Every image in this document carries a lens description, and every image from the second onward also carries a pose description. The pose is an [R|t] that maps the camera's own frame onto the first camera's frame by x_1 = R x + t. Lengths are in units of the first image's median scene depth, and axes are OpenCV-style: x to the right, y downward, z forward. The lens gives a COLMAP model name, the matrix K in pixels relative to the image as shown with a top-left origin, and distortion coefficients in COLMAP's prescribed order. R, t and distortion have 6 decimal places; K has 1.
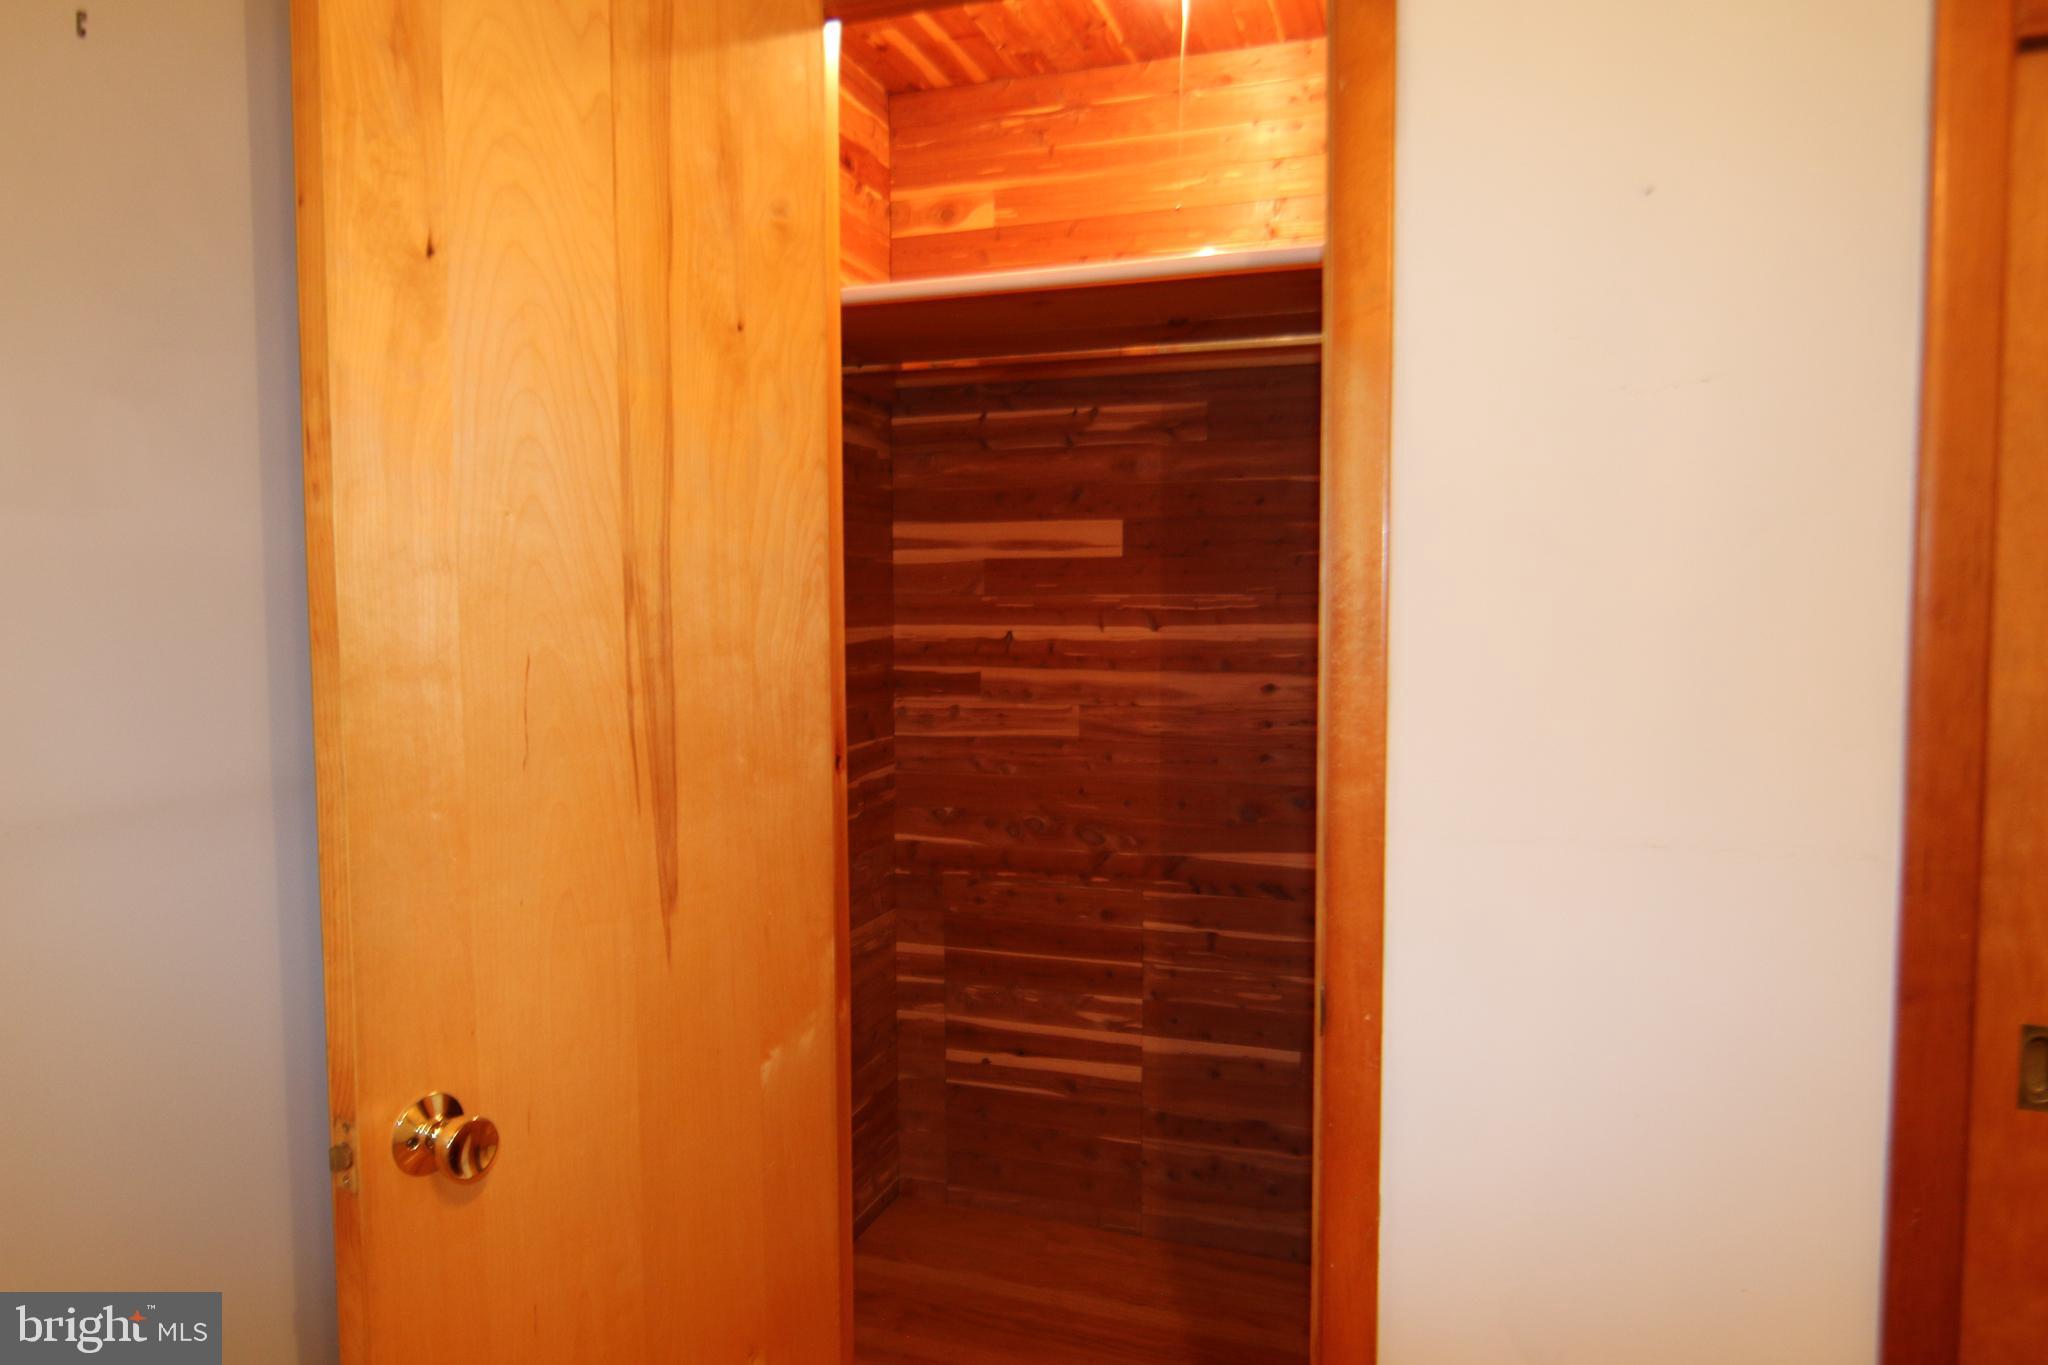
lens RADIAL K [[1291.8, 0, 1007.7], [0, 1291.8, 691.9], [0, 0, 1]] dist [-0.019855, 0.009165]
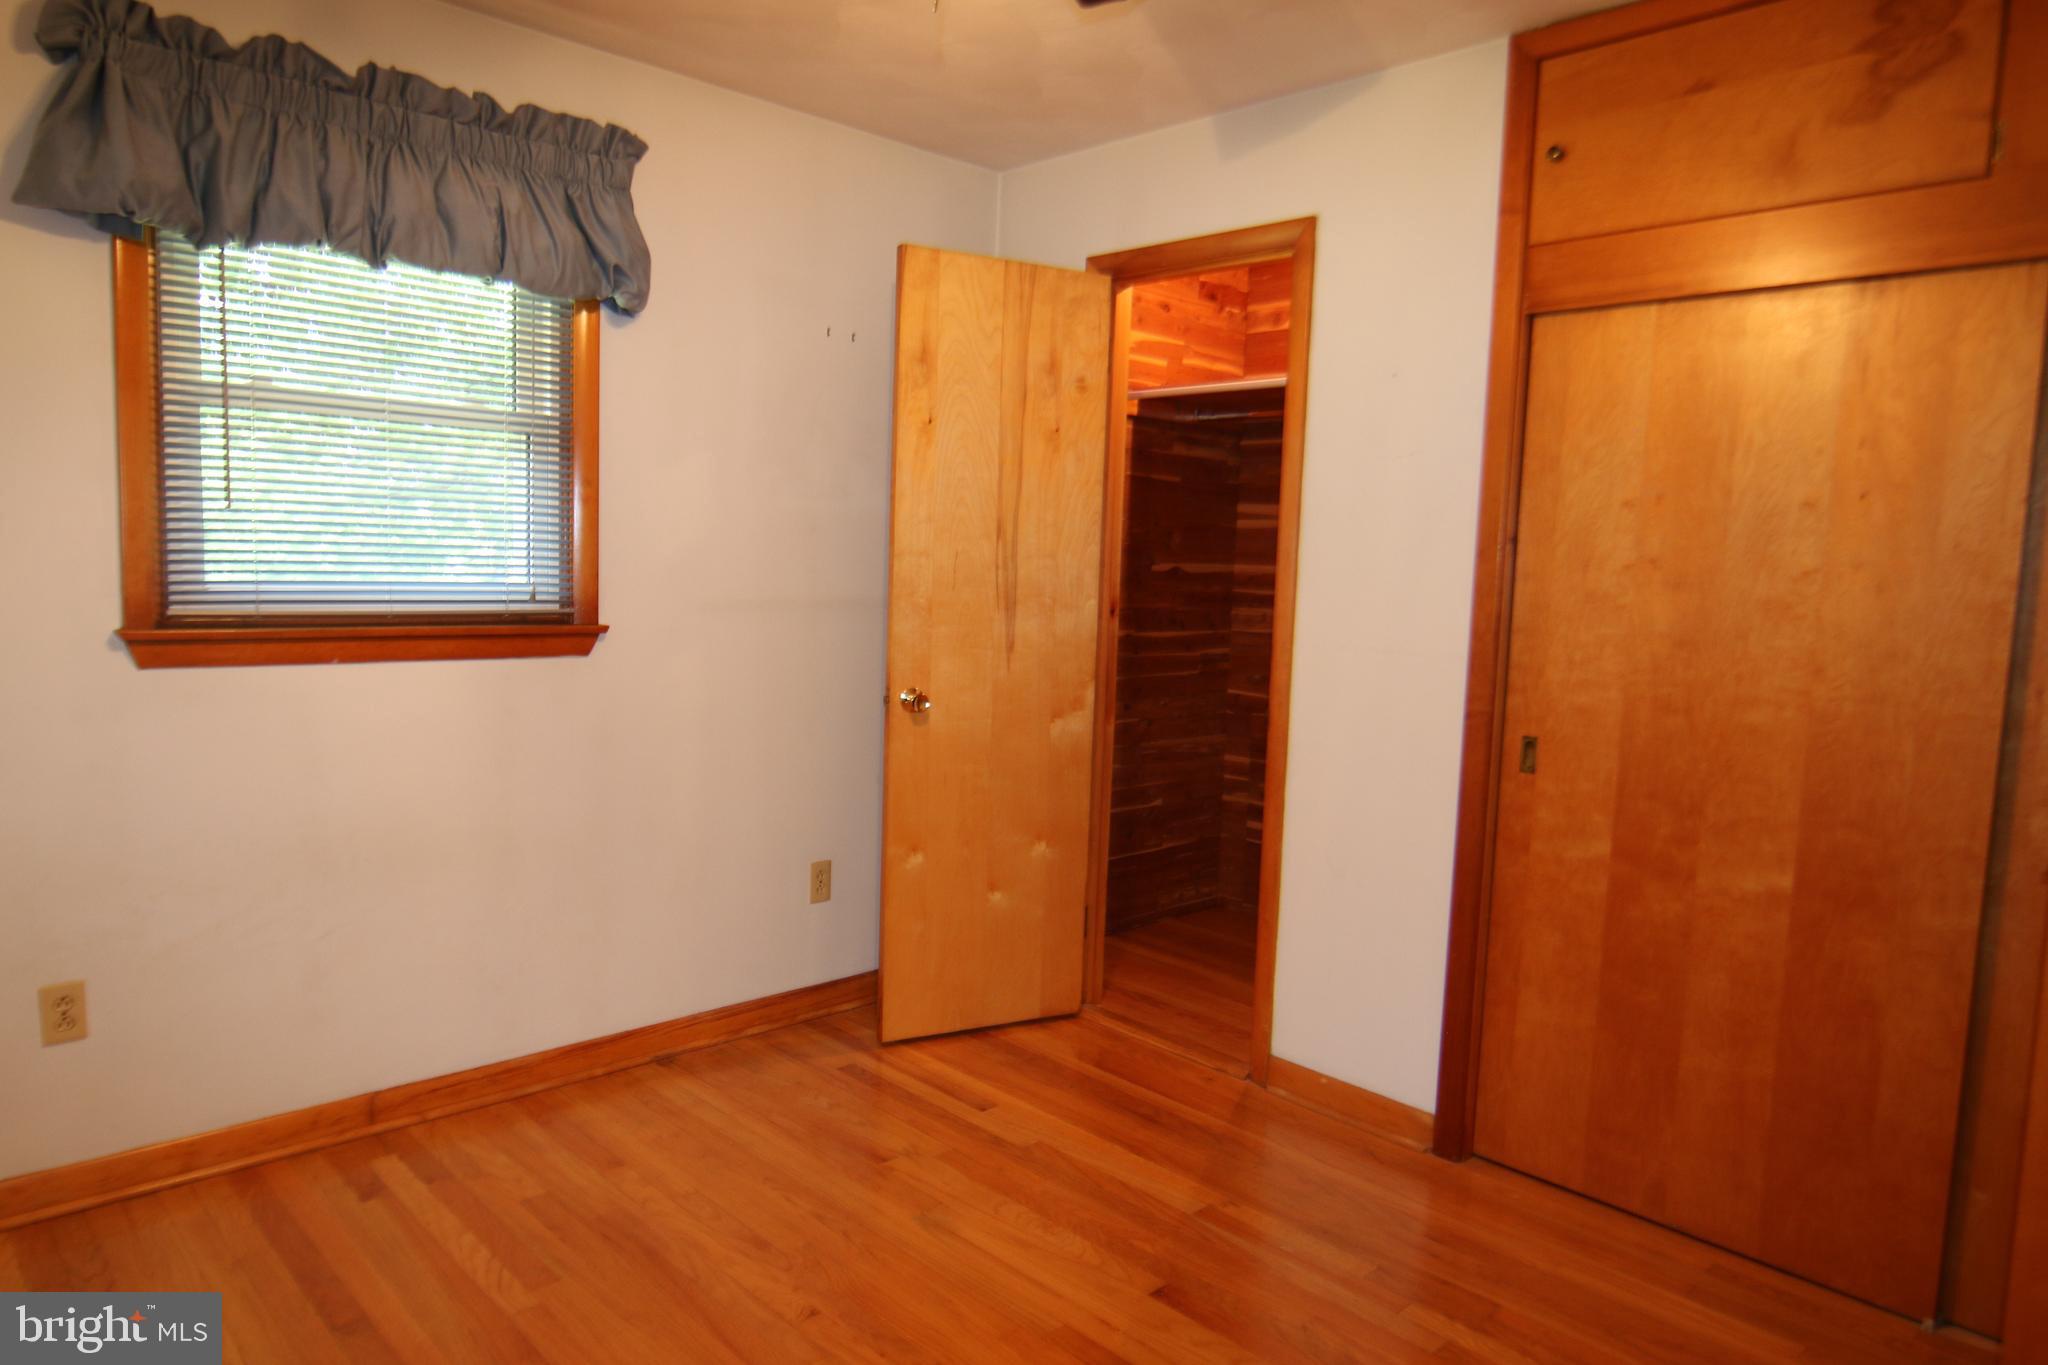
lens RADIAL K [[1291.8, 0, 1027.4], [0, 1291.8, 677.9], [0, 0, 1]] dist [-0.019855, 0.009165]
pose [[0.885638, 0.075413, -0.458211, 0.482413], [-0.068937, 0.997143, 0.030870, 0.066372], [0.459230, 0.004248, 0.888307, -0.652926]]
